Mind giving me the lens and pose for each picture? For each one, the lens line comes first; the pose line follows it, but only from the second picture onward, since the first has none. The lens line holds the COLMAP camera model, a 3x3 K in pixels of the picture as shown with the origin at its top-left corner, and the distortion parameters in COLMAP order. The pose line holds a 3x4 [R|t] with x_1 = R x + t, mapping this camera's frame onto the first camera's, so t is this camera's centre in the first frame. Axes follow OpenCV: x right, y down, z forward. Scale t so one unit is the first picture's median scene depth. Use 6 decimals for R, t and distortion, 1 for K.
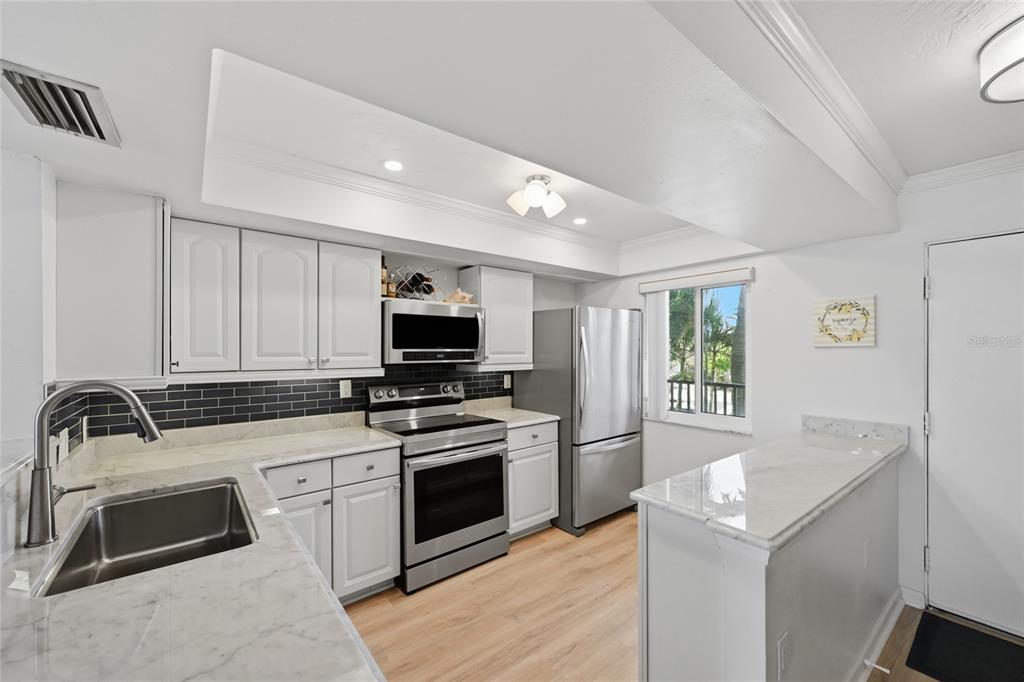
lens RADIAL K [[407.6, 0, 513.7], [0, 407.6, 346.5], [0, 0, 1]] dist [0.000623, 0.000741]
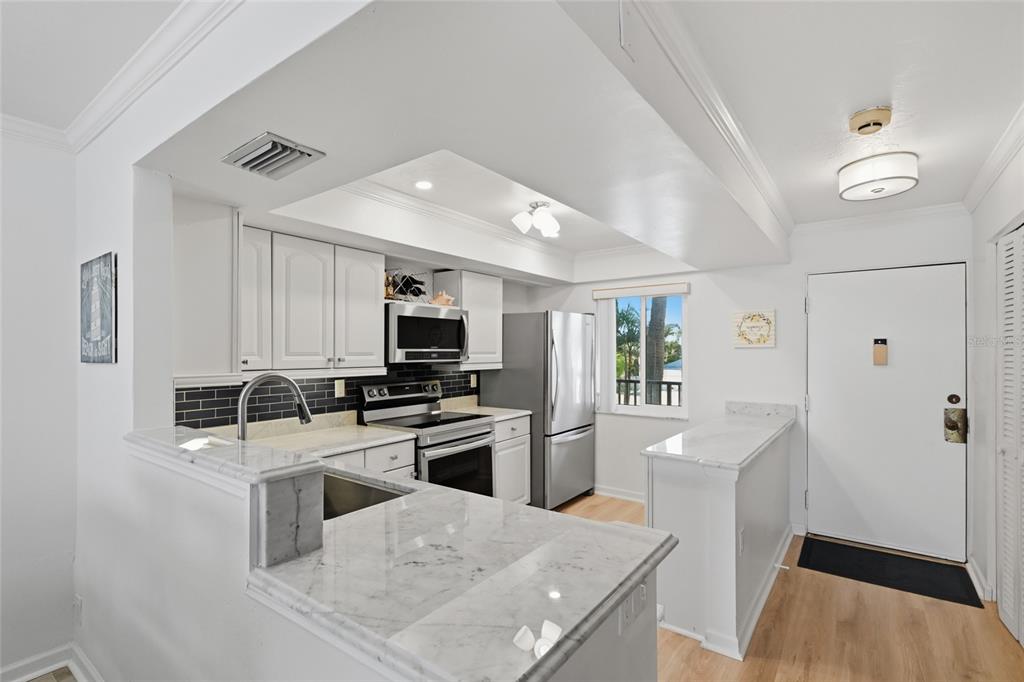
lens RADIAL K [[480.4, 0, 511.0], [0, 480.4, 345.2], [0, 0, 1]] dist [0.007080, -0.000272]
pose [[0.965386, 0.003341, 0.260804, -0.347348], [-0.002396, 0.999989, -0.003940, 0.000889], [-0.260814, 0.003178, 0.965384, -0.288517]]
